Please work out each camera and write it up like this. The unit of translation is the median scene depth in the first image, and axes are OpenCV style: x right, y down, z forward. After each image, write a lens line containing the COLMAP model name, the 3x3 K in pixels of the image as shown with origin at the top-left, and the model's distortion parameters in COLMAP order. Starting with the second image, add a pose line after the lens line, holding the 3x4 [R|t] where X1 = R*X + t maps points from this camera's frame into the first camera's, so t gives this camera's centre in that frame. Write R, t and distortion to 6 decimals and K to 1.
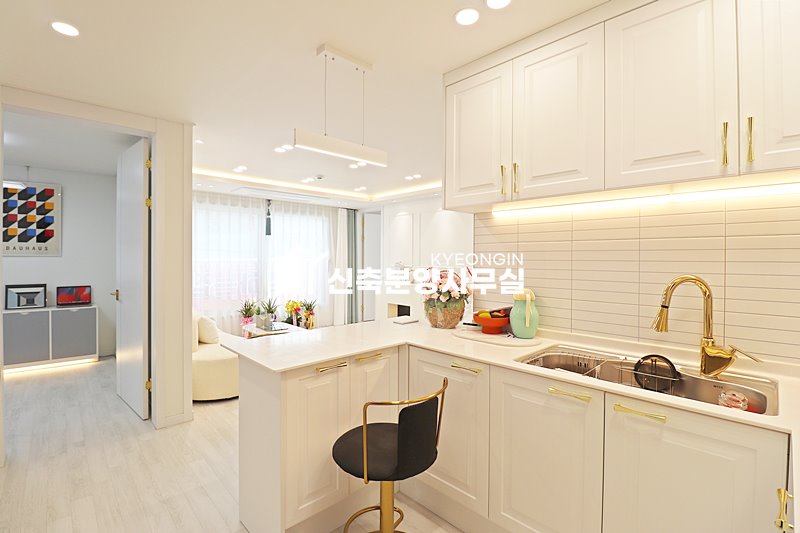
lens RADIAL K [[371.5, 0, 397.1], [0, 371.5, 260.6], [0, 0, 1]] dist [-0.006496, -0.009204]
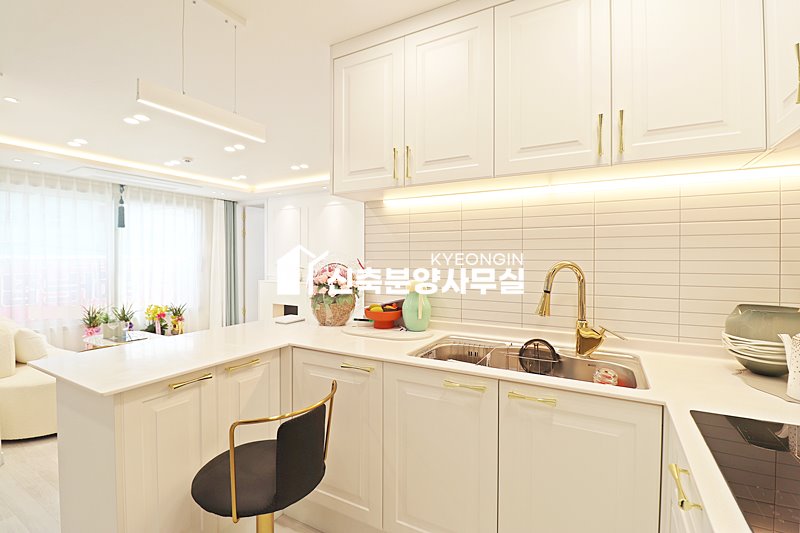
lens RADIAL K [[371.5, 0, 399.0], [0, 371.5, 262.9], [0, 0, 1]] dist [-0.006496, -0.009204]
pose [[0.955968, -0.006904, 0.293388, 0.007329], [0.004643, 0.999954, 0.008401, 0.010218], [-0.293433, -0.006669, 0.955956, 0.040020]]
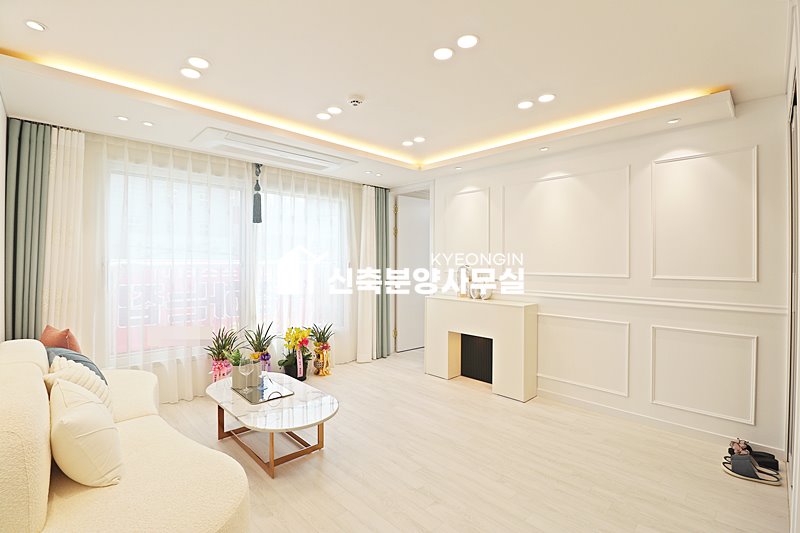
lens RADIAL K [[371.5, 0, 394.0], [0, 371.5, 266.0], [0, 0, 1]] dist [-0.006496, -0.009204]
pose [[0.999946, -0.000130, 0.010429, -0.186378], [0.000083, 0.999990, 0.004517, 0.001495], [-0.010430, -0.004516, 0.999935, 0.565529]]
